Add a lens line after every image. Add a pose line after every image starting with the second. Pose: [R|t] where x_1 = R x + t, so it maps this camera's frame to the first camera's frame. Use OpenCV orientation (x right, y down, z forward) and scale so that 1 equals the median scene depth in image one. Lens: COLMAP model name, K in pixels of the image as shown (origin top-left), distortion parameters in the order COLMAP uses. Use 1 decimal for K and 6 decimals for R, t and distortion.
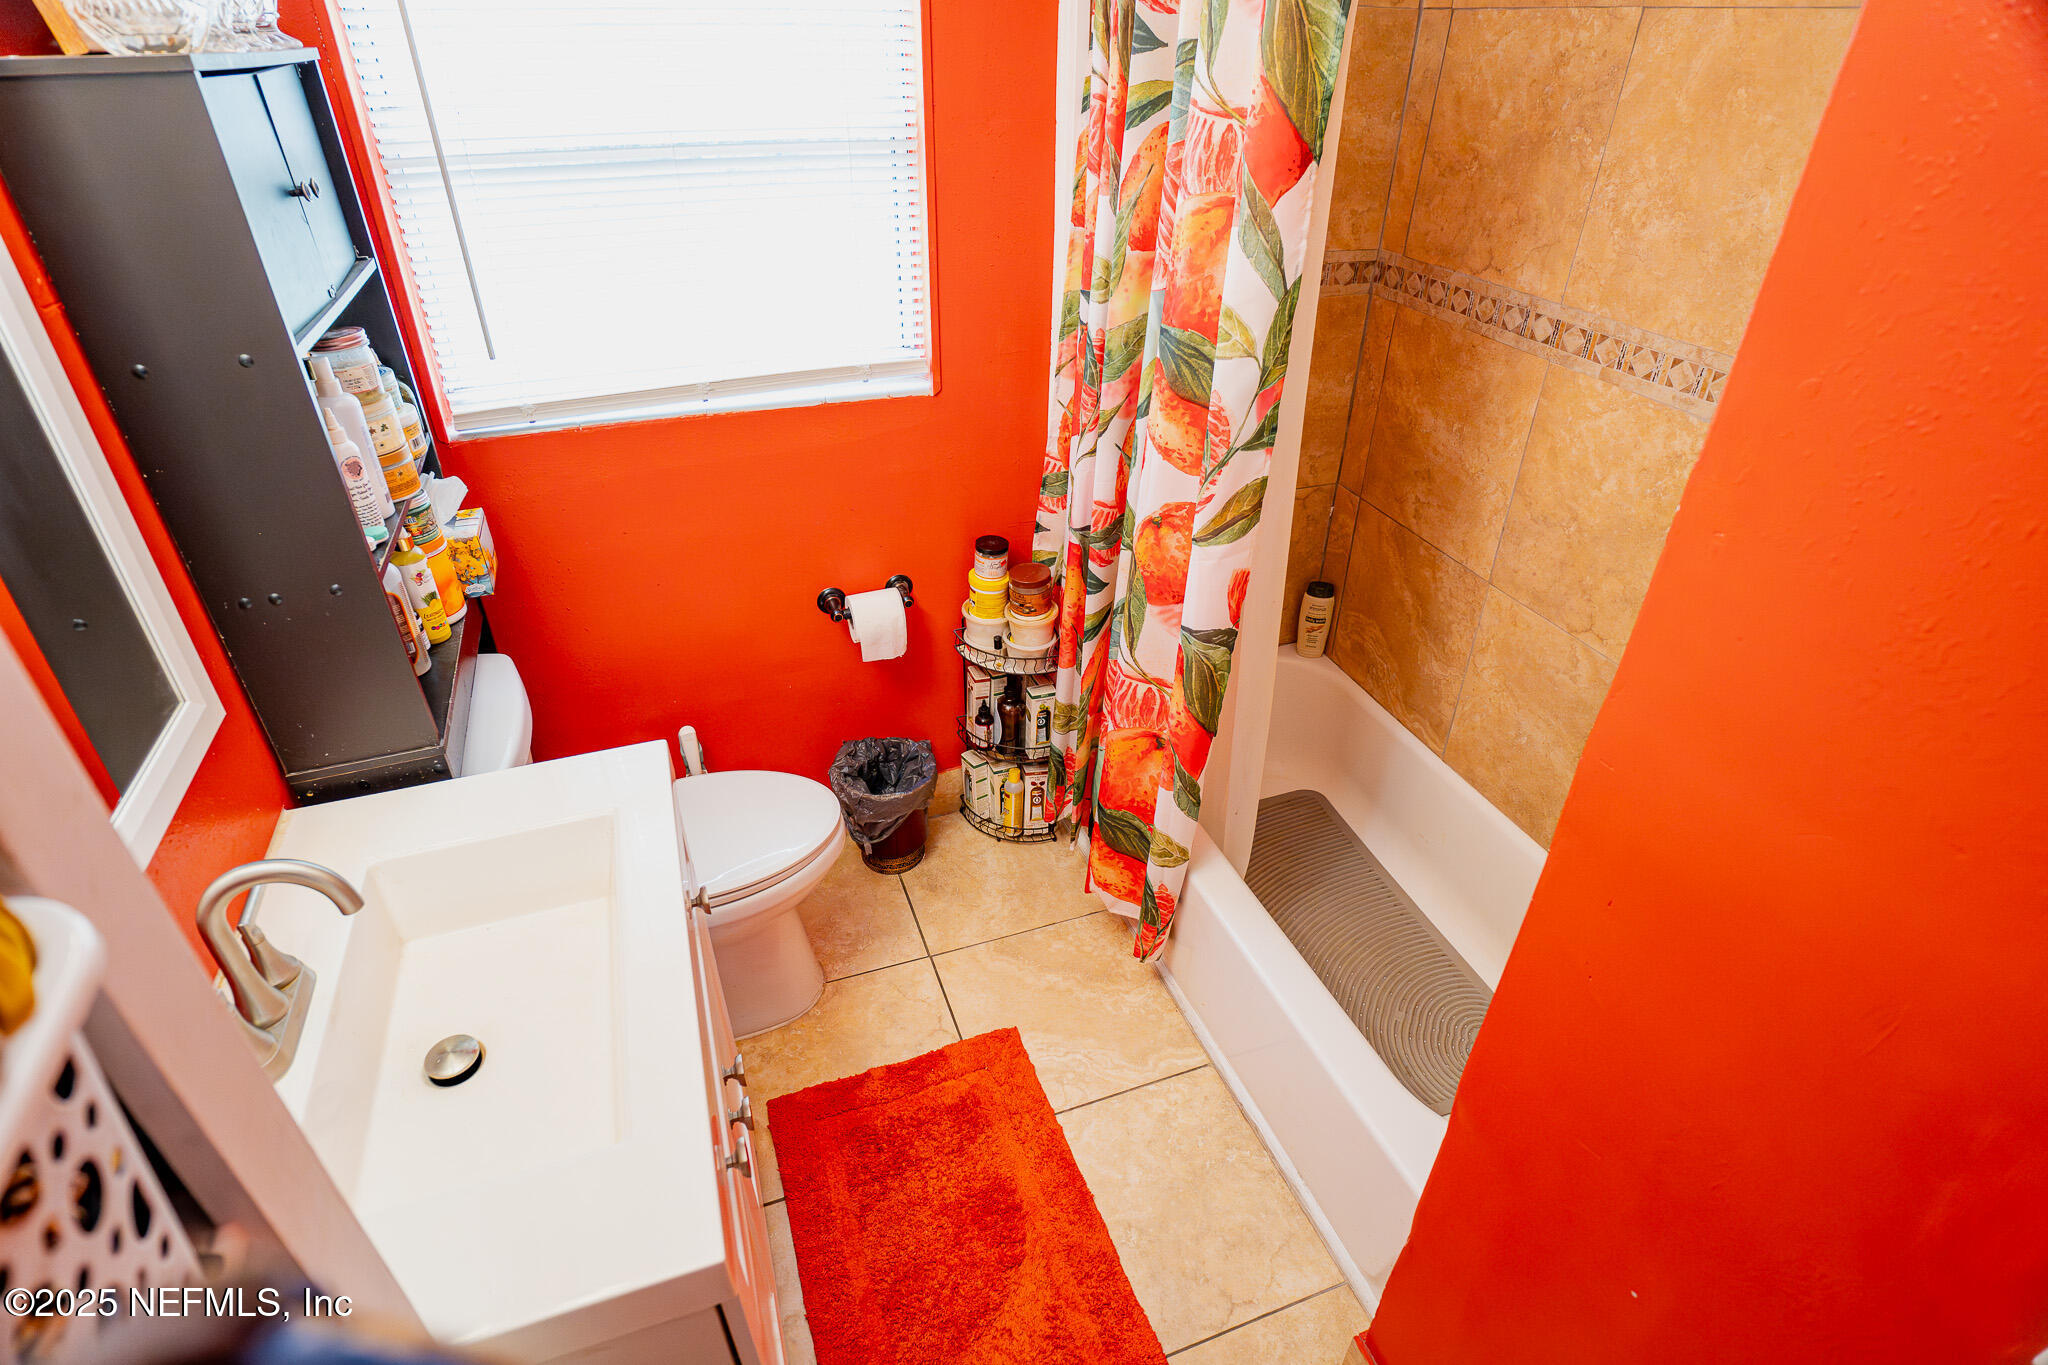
lens RADIAL K [[1038.5, 0, 1023.8], [0, 1038.5, 681.6], [0, 0, 1]] dist [-0.033638, 0.004404]
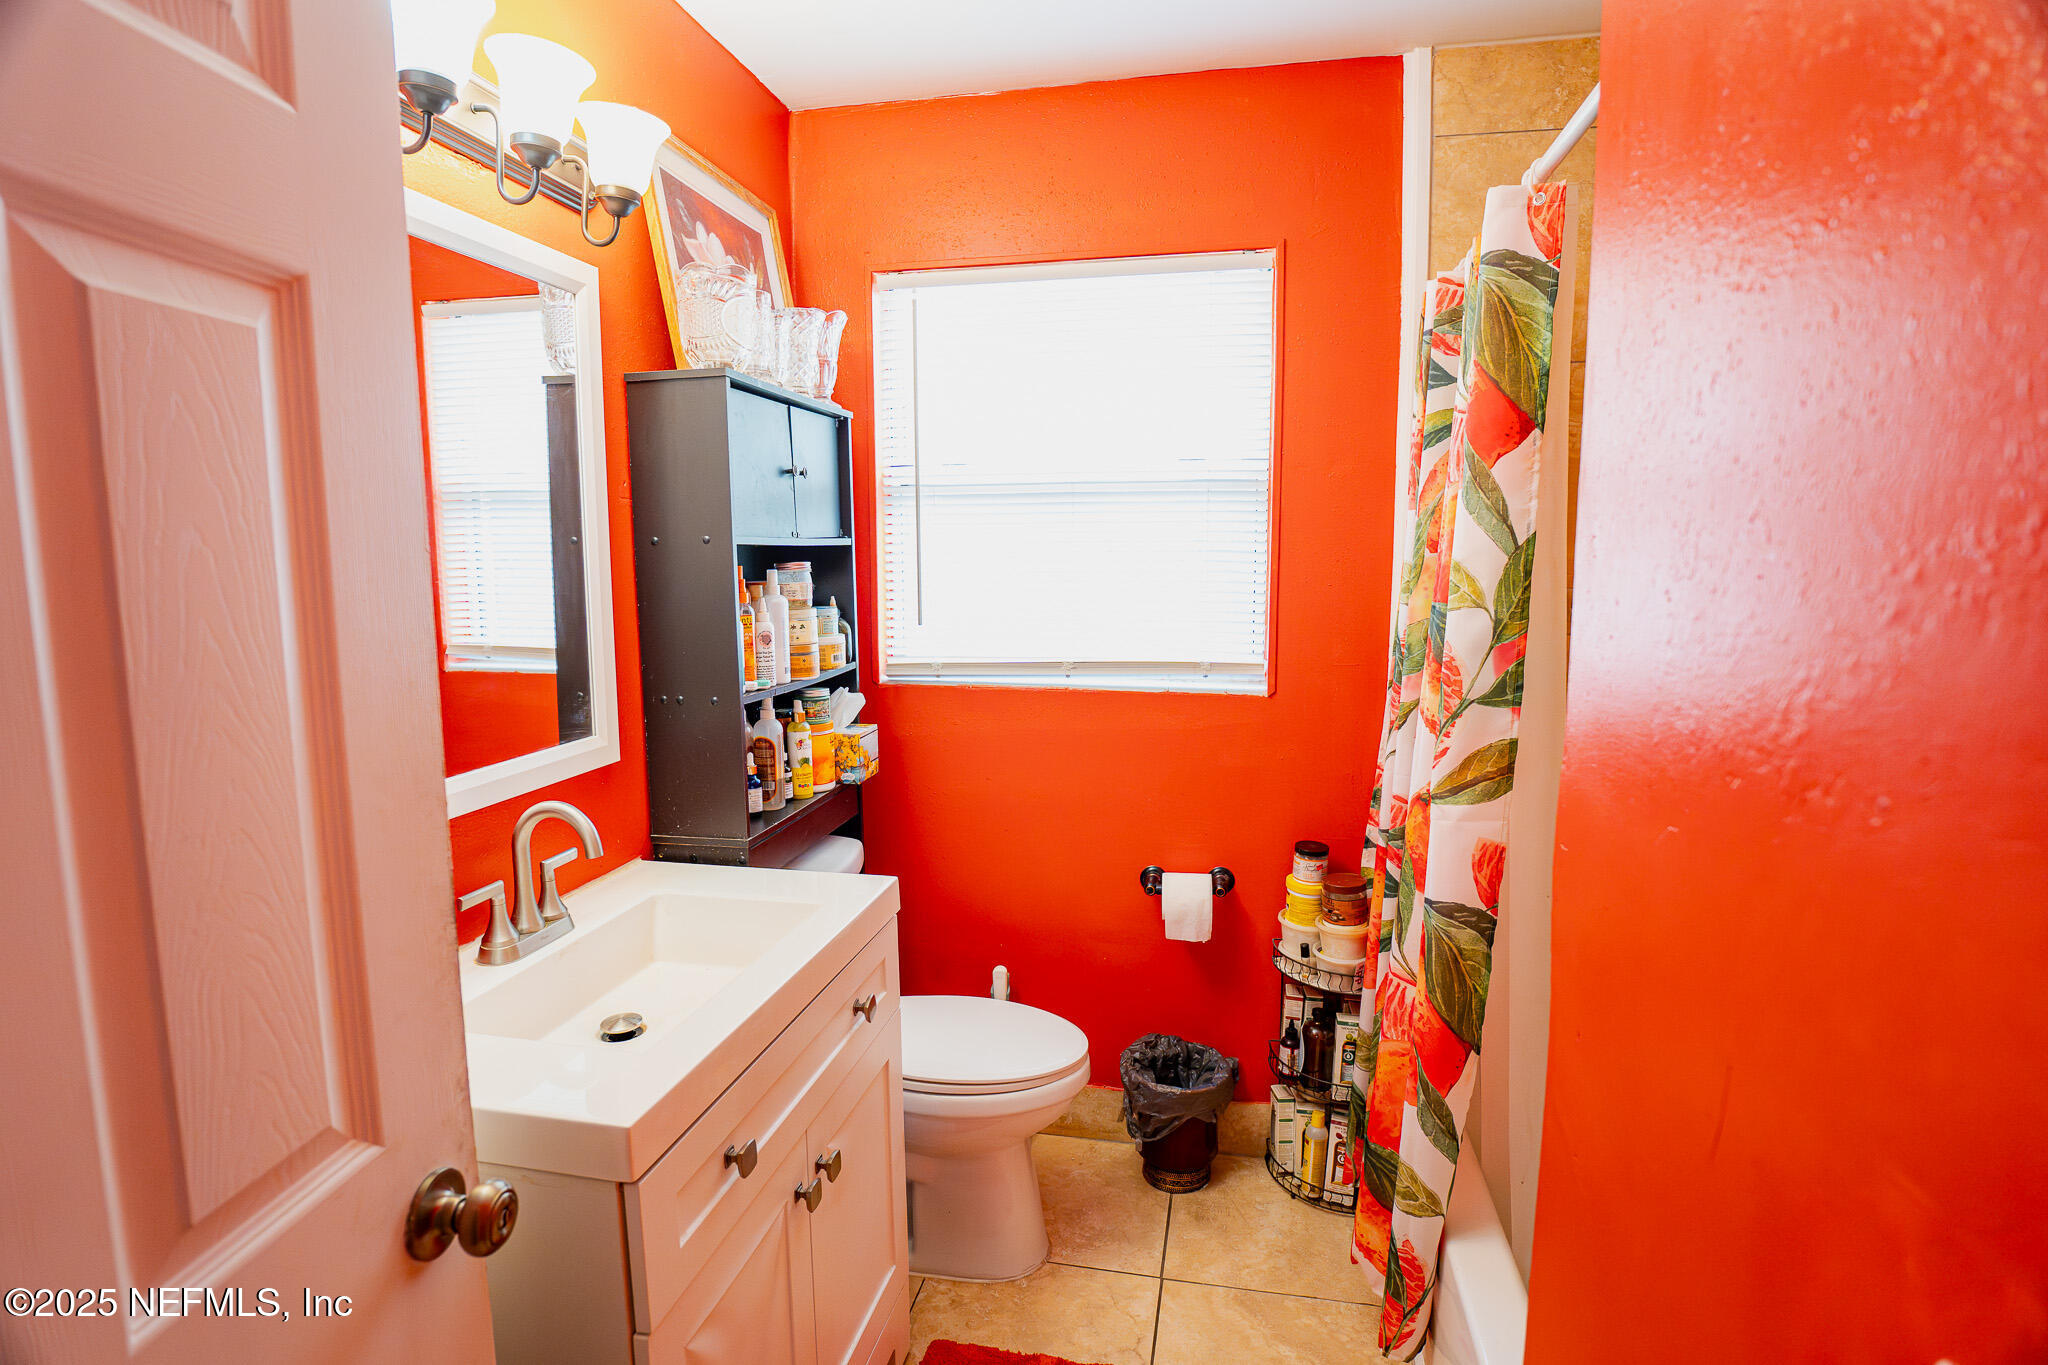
lens RADIAL K [[1038.5, 0, 1020.4], [0, 1038.5, 681.9], [0, 0, 1]] dist [-0.033638, 0.004404]
pose [[0.847500, 0.055888, -0.527845, 0.270310], [-0.276568, 0.895280, -0.349262, 0.163302], [0.453049, 0.441984, 0.774207, 0.035539]]
